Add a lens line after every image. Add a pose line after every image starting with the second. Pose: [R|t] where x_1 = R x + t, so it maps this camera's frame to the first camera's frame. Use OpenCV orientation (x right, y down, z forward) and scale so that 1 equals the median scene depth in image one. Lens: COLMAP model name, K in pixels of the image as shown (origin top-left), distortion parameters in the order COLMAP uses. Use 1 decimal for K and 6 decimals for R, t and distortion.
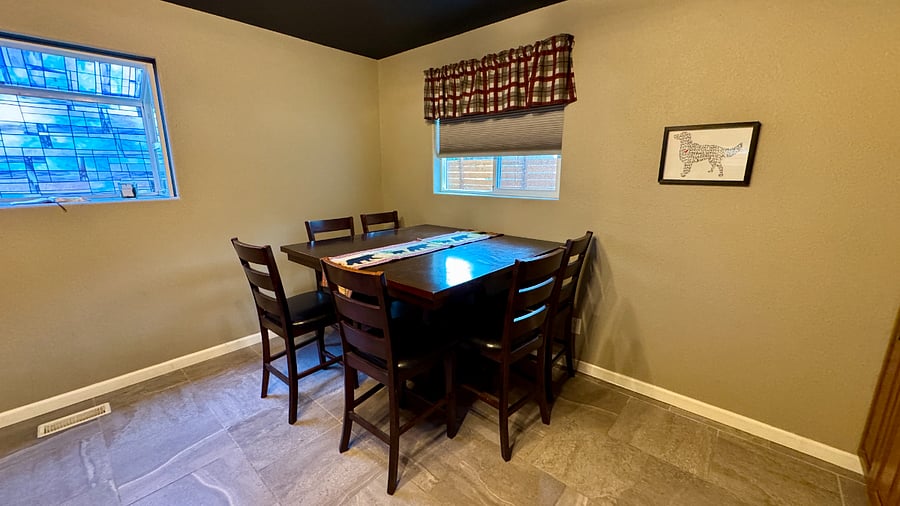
lens RADIAL K [[358.9, 0, 450.0], [0, 358.9, 253.0], [0, 0, 1]] dist [-0.001208, -0.000085]
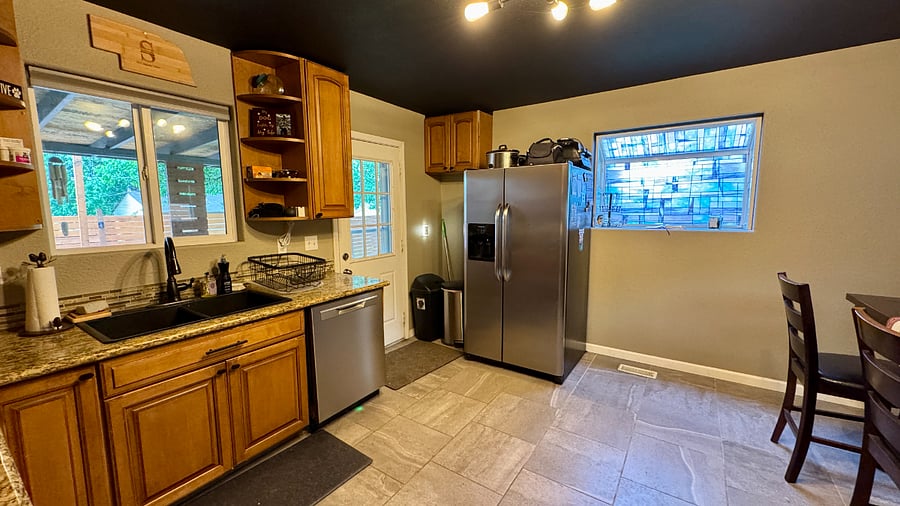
lens RADIAL K [[358.9, 0, 450.0], [0, 358.9, 253.0], [0, 0, 1]] dist [-0.001208, -0.000085]
pose [[0.126758, 0.121047, -0.984520, 0.238153], [-0.212128, 0.972873, 0.092303, 0.010131], [0.968986, 0.197144, 0.148997, -0.067855]]
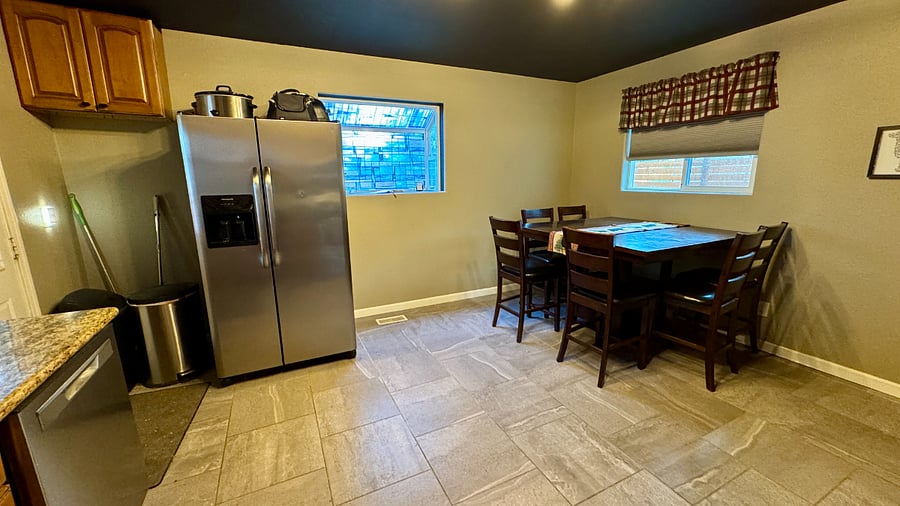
lens RADIAL K [[358.9, 0, 450.0], [0, 358.9, 253.0], [0, 0, 1]] dist [-0.001208, -0.000085]
pose [[0.924481, 0.067925, -0.375127, -0.150311], [-0.072743, 0.997350, 0.001319, 0.109392], [0.374222, 0.026069, 0.926972, -0.425222]]
